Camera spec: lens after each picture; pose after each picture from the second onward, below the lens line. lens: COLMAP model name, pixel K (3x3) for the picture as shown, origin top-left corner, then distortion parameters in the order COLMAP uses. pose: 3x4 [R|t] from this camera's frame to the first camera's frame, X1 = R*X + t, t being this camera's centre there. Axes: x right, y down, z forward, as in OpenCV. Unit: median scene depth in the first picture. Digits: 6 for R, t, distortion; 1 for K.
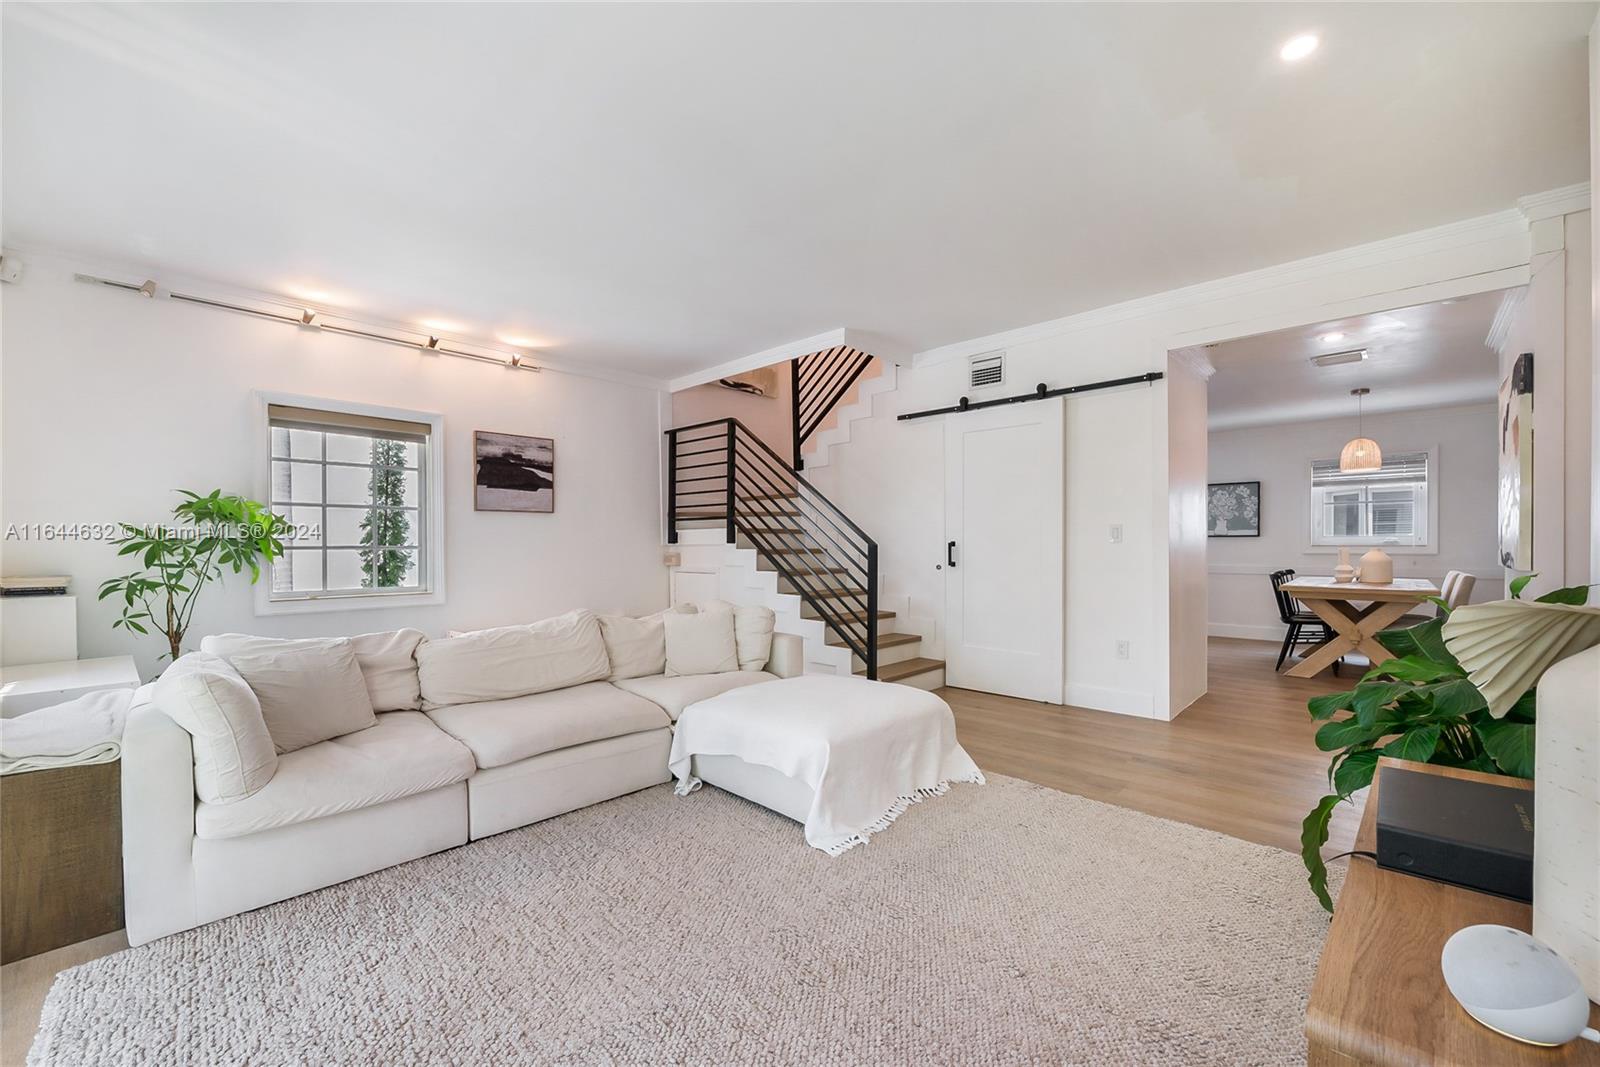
lens RADIAL K [[653.5, 0, 802.7], [0, 653.5, 546.4], [0, 0, 1]] dist [-0.002407, -0.000260]
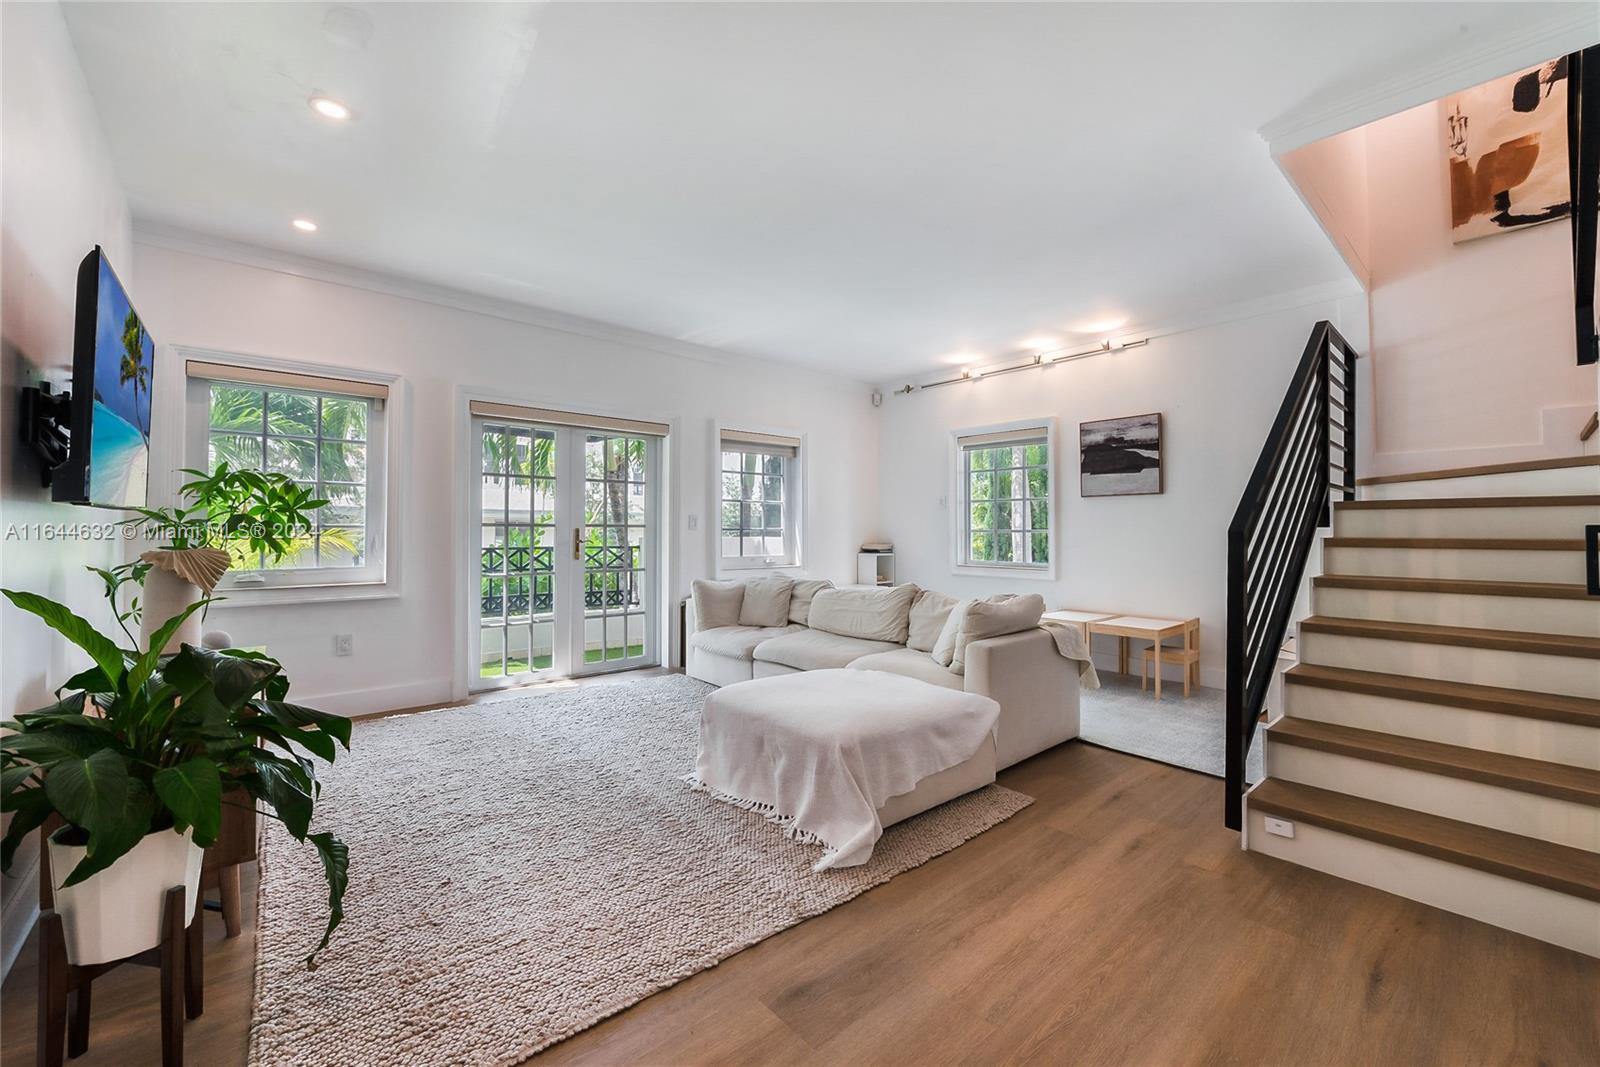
lens RADIAL K [[645.4, 0, 803.1], [0, 645.4, 505.4], [0, 0, 1]] dist [-0.003181, -0.000577]
pose [[-0.099907, -0.034443, -0.994400, 0.591219], [-0.003847, 0.999407, -0.034230, -0.002866], [0.994989, 0.000406, -0.099980, 0.636728]]
